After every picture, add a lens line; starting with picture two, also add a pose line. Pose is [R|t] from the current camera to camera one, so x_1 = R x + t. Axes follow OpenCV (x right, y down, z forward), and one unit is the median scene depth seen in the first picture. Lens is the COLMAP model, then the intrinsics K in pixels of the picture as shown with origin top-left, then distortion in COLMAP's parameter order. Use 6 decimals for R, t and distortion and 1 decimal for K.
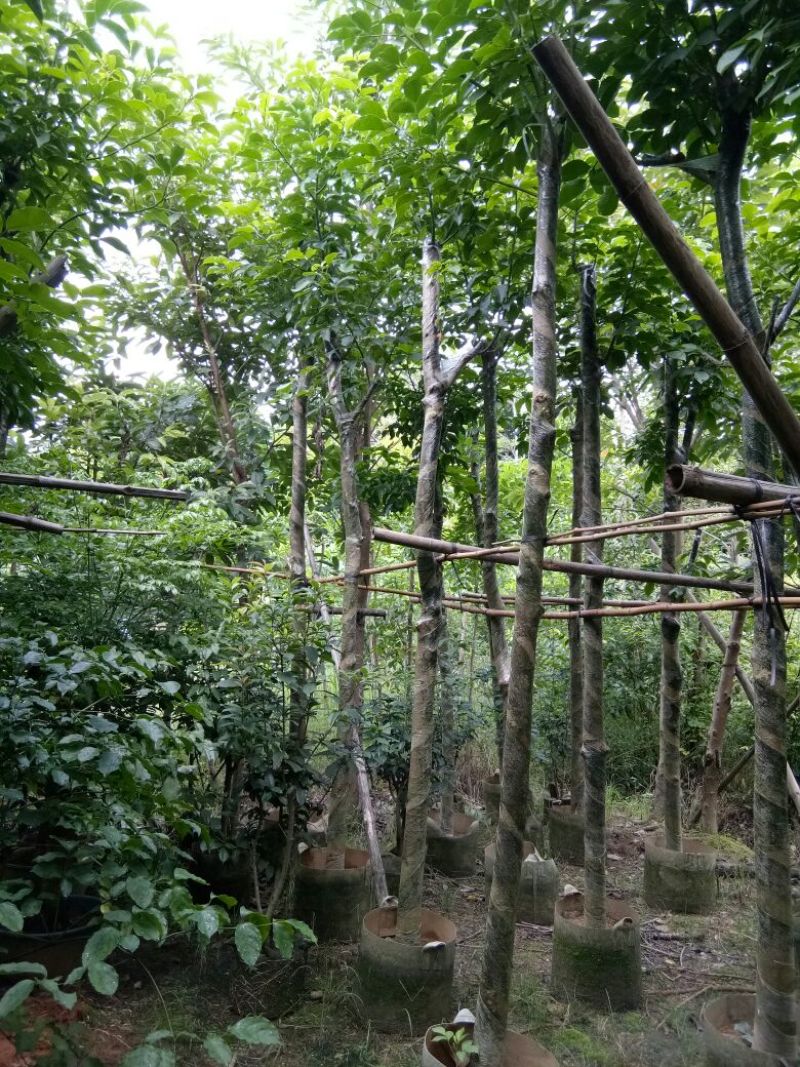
lens RADIAL K [[869.4, 0, 400.0], [0, 869.4, 533.5], [0, 0, 1]] dist [0.139100, -0.139933]
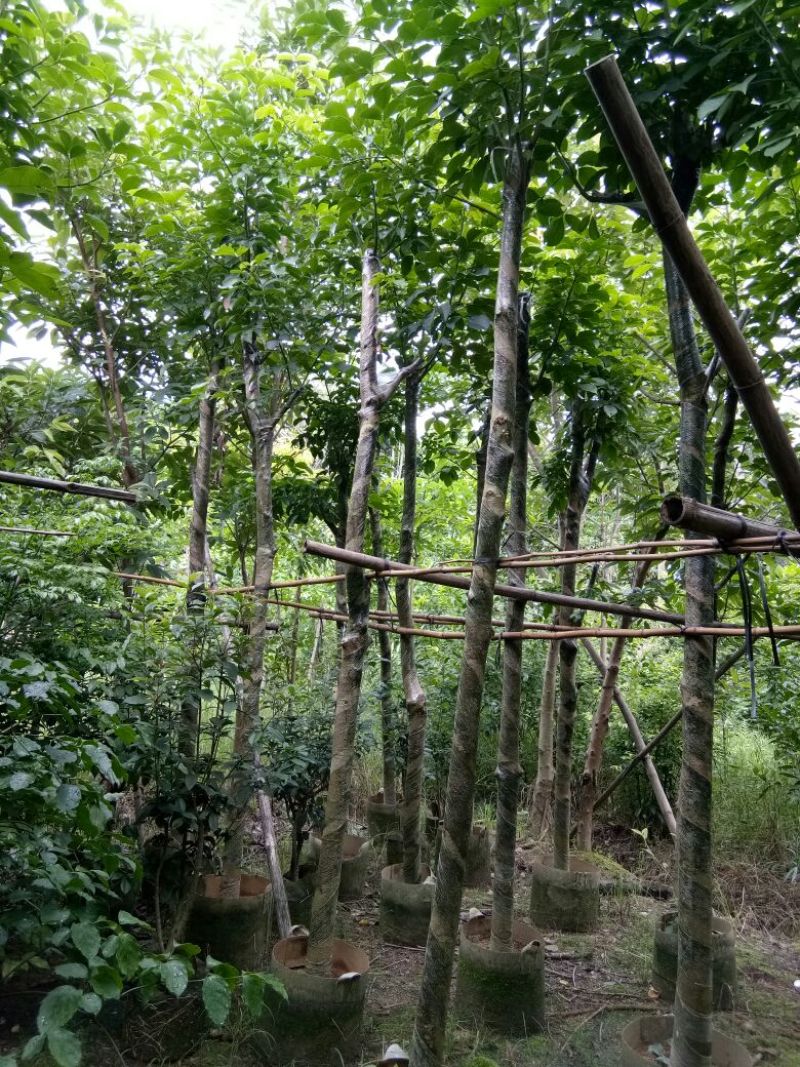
lens RADIAL K [[869.4, 0, 400.0], [0, 869.4, 533.5], [0, 0, 1]] dist [0.139100, -0.139933]
pose [[0.985083, 0.051810, 0.164096, -0.074788], [-0.049309, 0.998597, -0.019282, -0.000515], [-0.164865, 0.010903, 0.986256, 0.026699]]
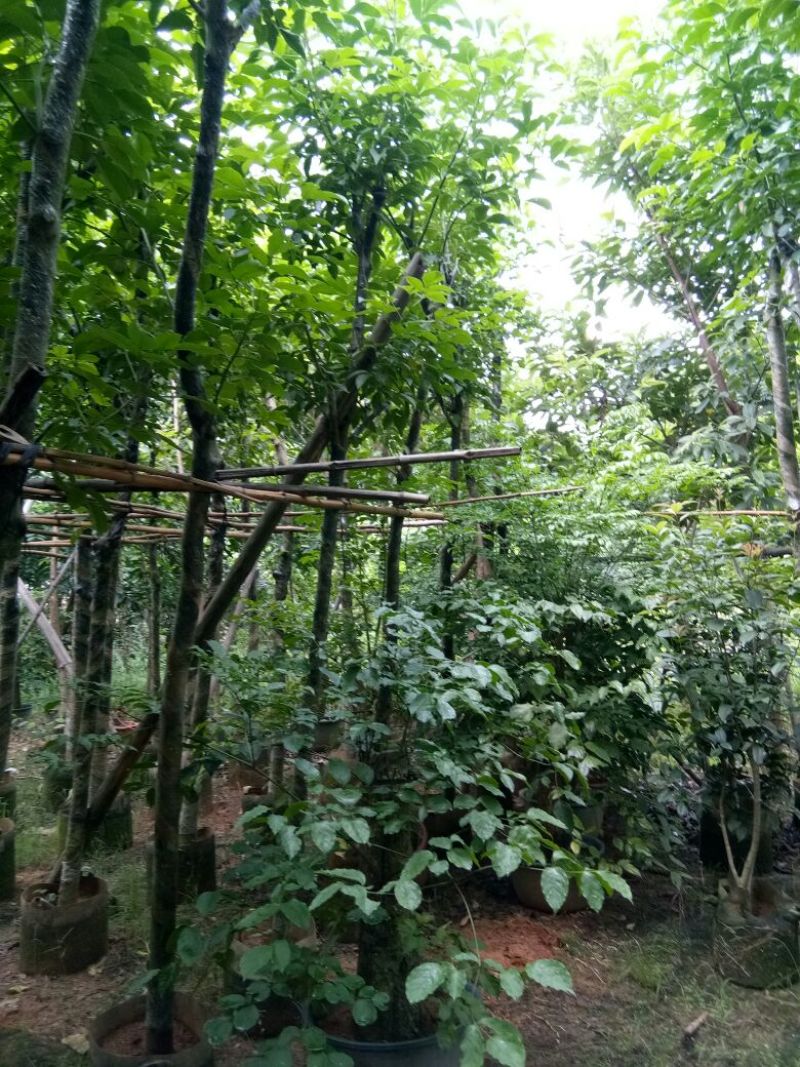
lens RADIAL K [[869.4, 0, 400.0], [0, 869.4, 533.5], [0, 0, 1]] dist [0.139100, -0.139933]
pose [[0.774627, -0.111948, -0.622431, 0.166049], [0.141168, 0.989983, -0.002368, 0.021817], [0.616461, -0.086033, 0.782671, 0.070527]]
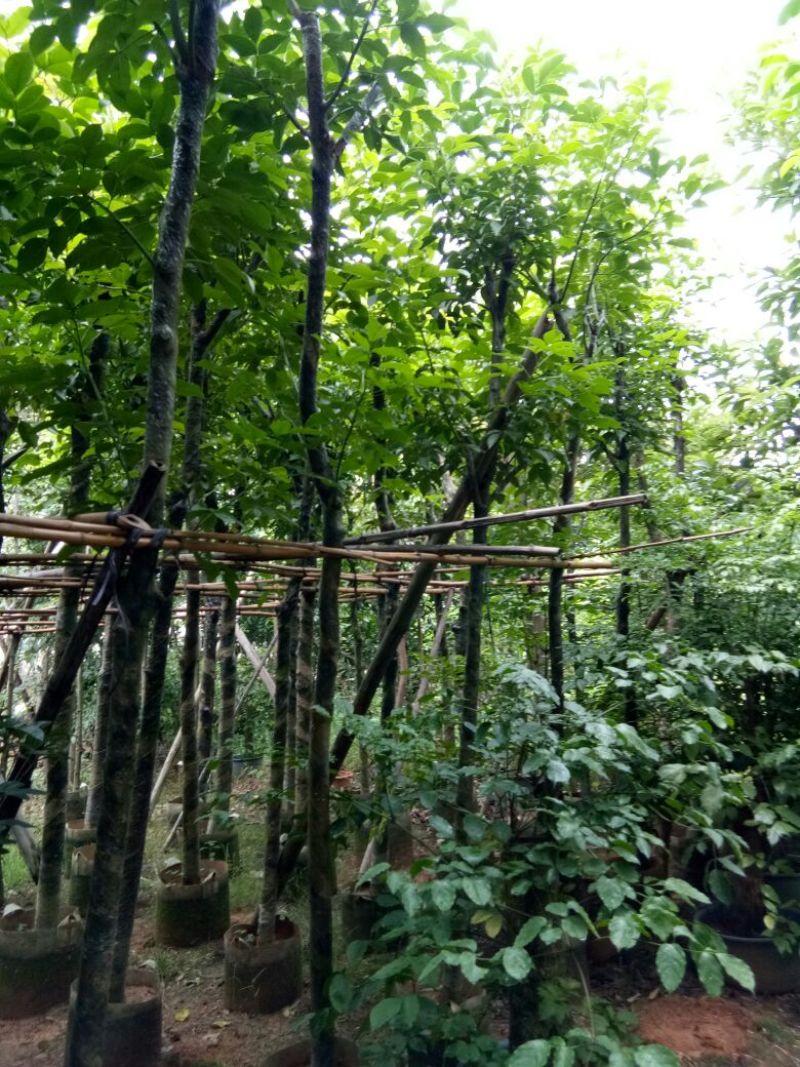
lens RADIAL K [[854.9, 0, 400.0], [0, 854.9, 533.5], [0, 0, 1]] dist [0.150069, -0.160394]
pose [[0.580361, -0.188247, -0.792303, 0.224834], [0.180148, 0.978489, -0.100526, 0.027080], [0.794184, -0.084390, 0.601789, 0.117870]]
